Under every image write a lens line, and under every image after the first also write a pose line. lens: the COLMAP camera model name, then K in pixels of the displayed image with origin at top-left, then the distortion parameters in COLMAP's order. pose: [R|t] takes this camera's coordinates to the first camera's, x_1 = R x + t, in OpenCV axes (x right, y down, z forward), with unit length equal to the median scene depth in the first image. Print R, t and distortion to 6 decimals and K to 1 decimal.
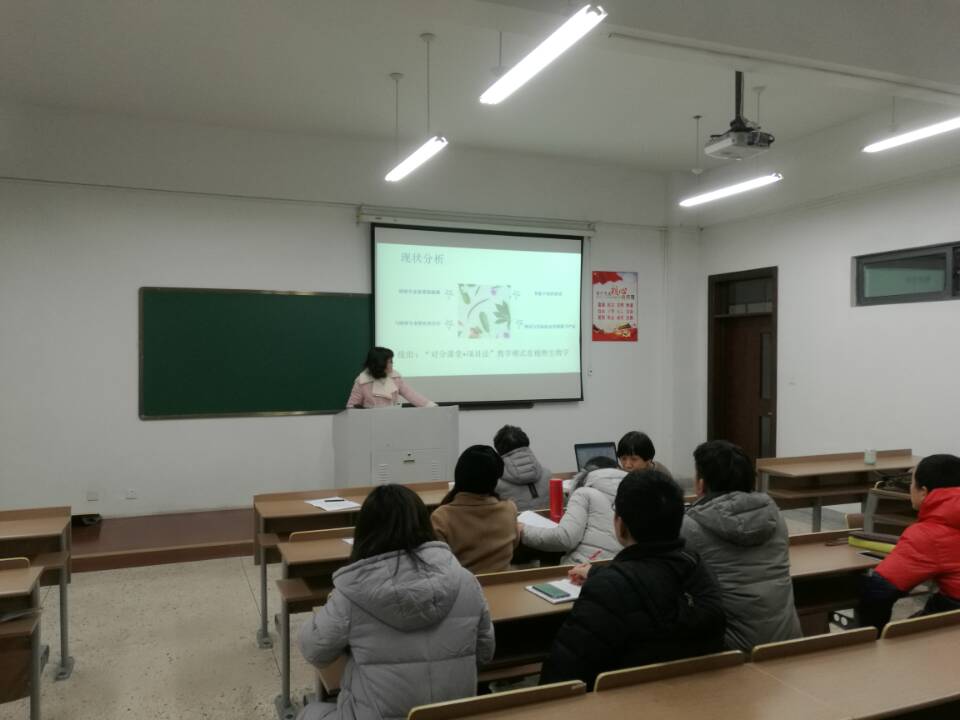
lens RADIAL K [[752.8, 0, 478.4], [0, 752.8, 363.5], [0, 0, 1]] dist [0.002440, -0.008106]
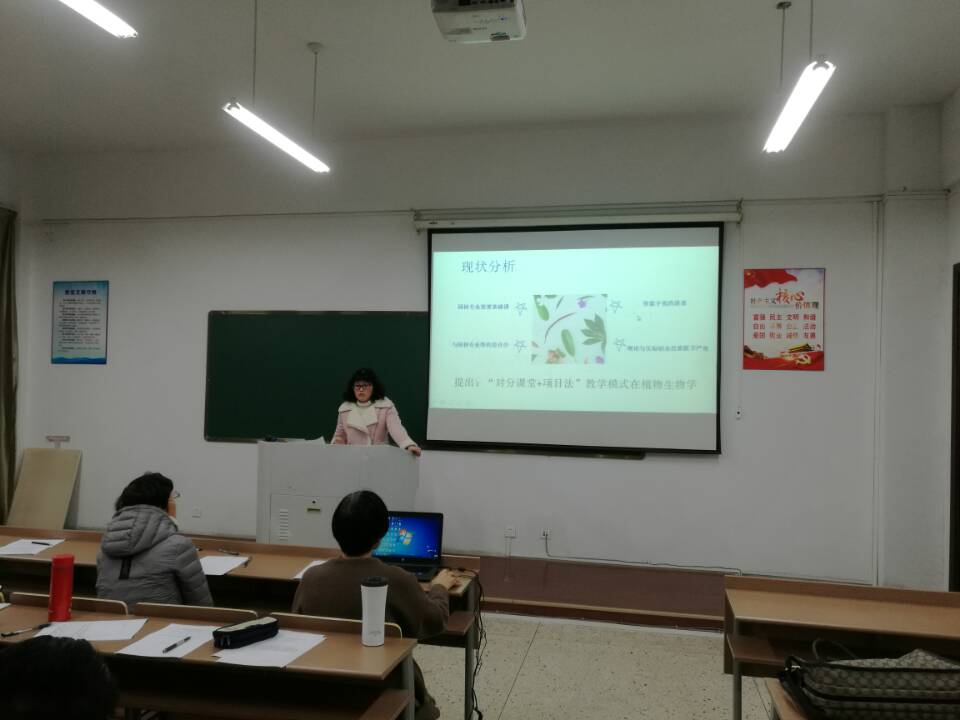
lens RADIAL K [[752.8, 0, 479.0], [0, 752.8, 355.5], [0, 0, 1]] dist [0.002440, -0.008106]
pose [[0.823455, -0.002672, -0.567376, 0.367550], [-0.030572, 0.998327, -0.049073, -0.000962], [0.566558, 0.057755, 0.821995, 0.305148]]
